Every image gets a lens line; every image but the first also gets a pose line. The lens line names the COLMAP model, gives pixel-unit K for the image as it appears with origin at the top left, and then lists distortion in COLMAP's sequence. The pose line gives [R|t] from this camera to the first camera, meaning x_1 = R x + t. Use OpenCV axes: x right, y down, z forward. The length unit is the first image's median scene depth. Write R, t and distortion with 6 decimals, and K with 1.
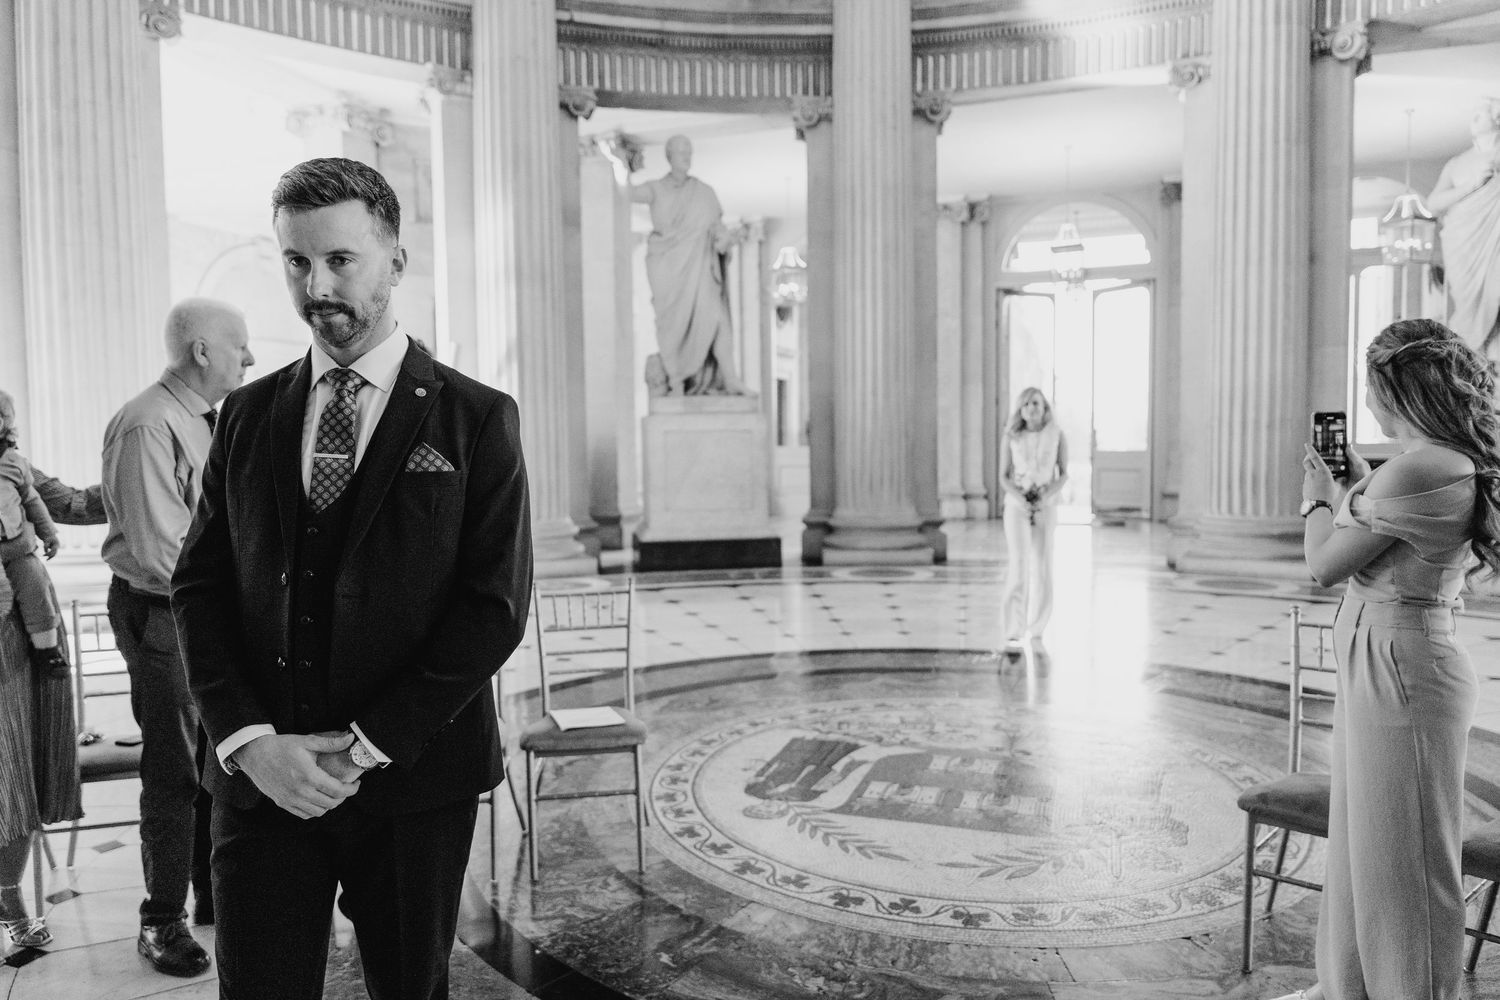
lens RADIAL K [[1007.9, 0, 751.1], [0, 1007.9, 494.7], [0, 0, 1]] dist [0.007900, -0.017598]
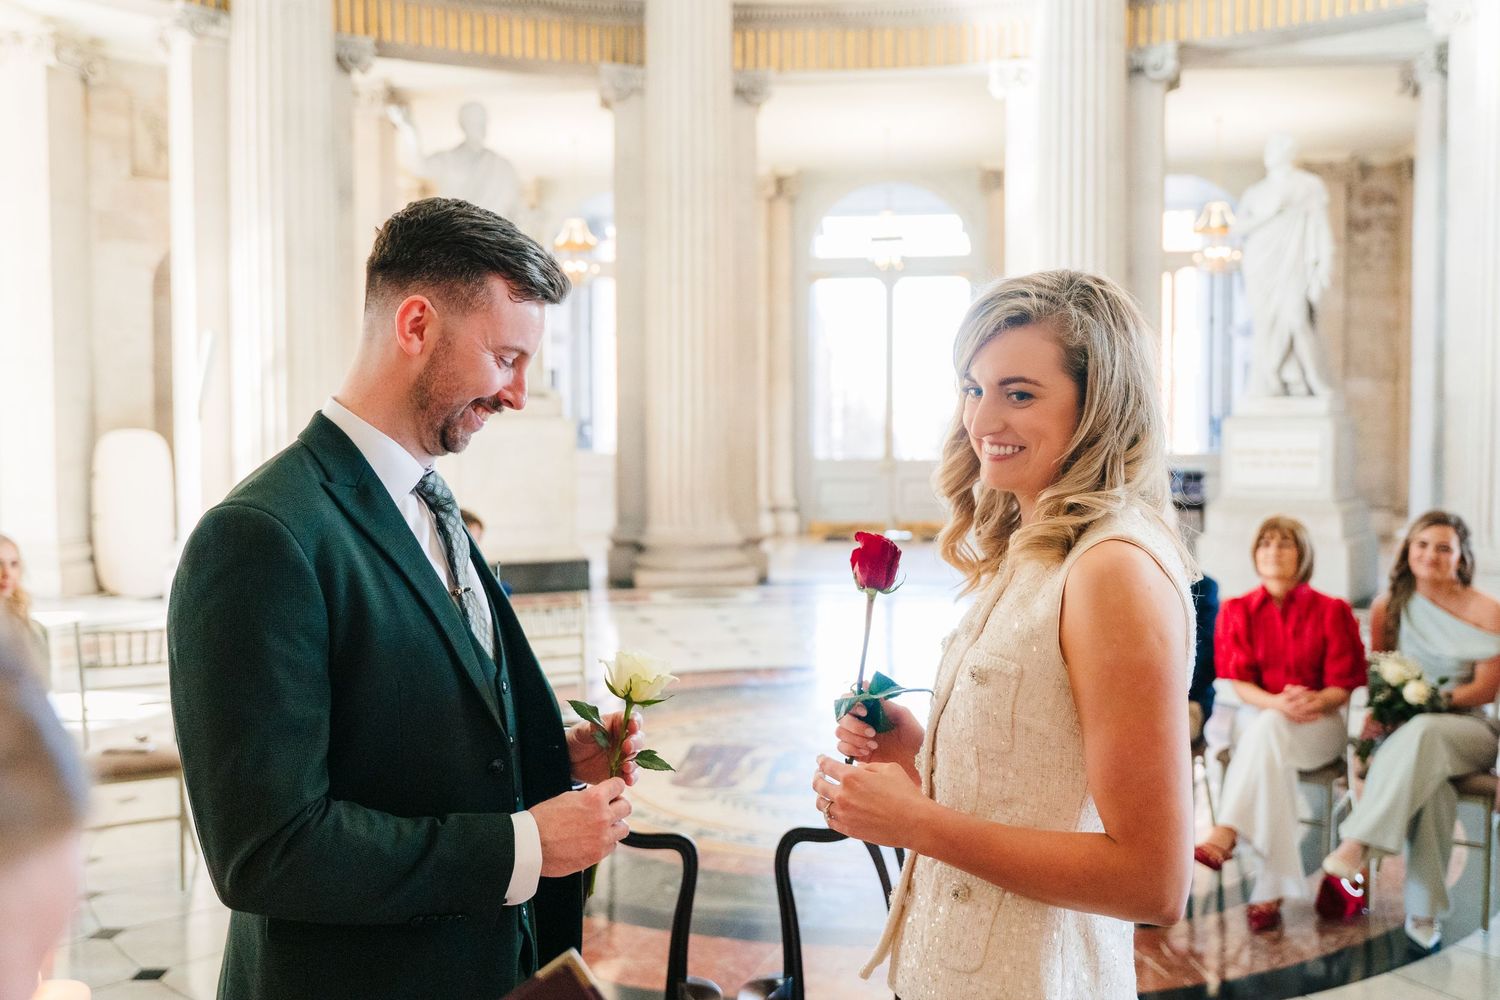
lens RADIAL K [[1293.9, 0, 774.1], [0, 1293.9, 482.4], [0, 0, 1]] dist [0.023266, -0.042384]
pose [[0.971495, 0.001559, 0.237054, -0.082823], [0.002187, 0.999877, -0.015538, -0.006192], [-0.237049, 0.015614, 0.971372, -0.149768]]
